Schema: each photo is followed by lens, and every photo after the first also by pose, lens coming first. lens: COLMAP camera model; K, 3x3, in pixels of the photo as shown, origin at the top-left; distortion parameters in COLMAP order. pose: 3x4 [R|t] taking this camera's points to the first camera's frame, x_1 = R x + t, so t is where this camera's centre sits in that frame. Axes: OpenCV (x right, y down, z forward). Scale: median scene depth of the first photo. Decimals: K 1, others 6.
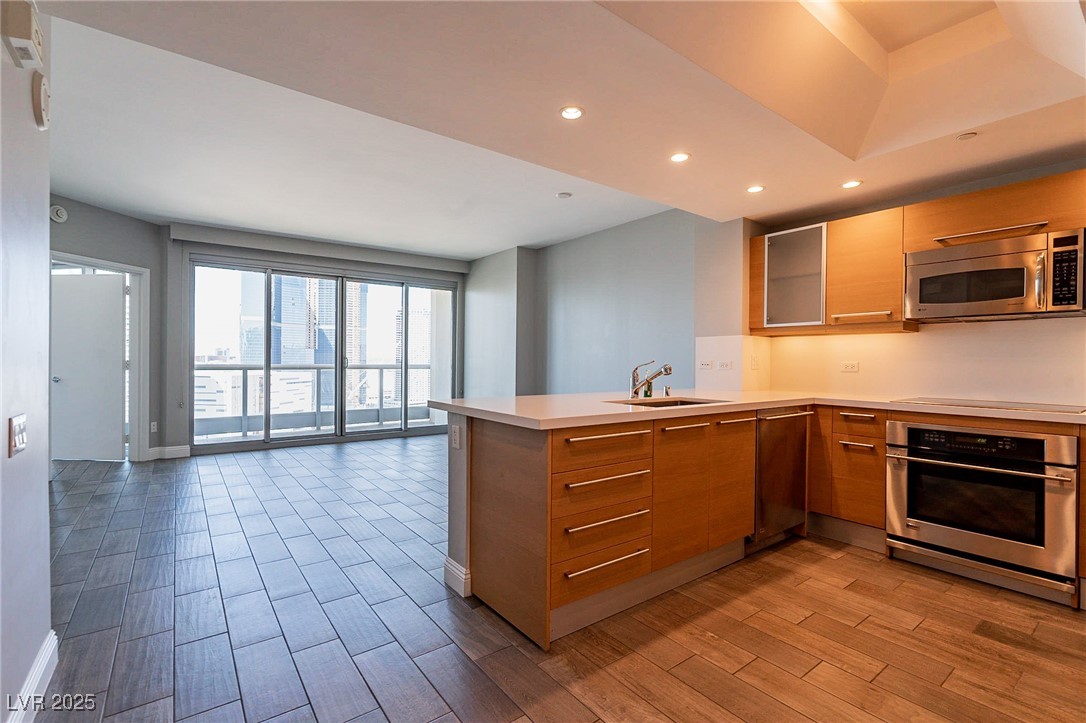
lens RADIAL K [[483.8, 0, 536.4], [0, 483.8, 363.2], [0, 0, 1]] dist [-0.003376, -0.000530]
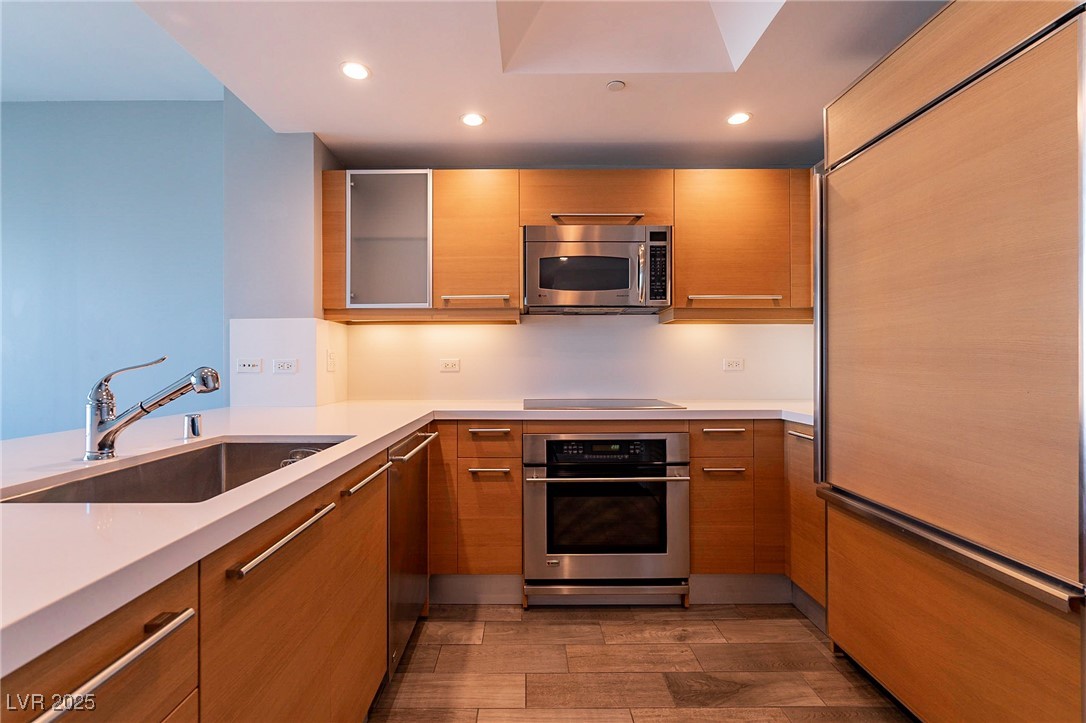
lens RADIAL K [[483.8, 0, 518.1], [0, 483.8, 361.5], [0, 0, 1]] dist [-0.003376, -0.000530]
pose [[0.596467, -0.009350, 0.802583, 0.101735], [0.012201, 0.999922, 0.002582, 0.000751], [-0.802545, 0.008252, 0.596534, 0.548821]]
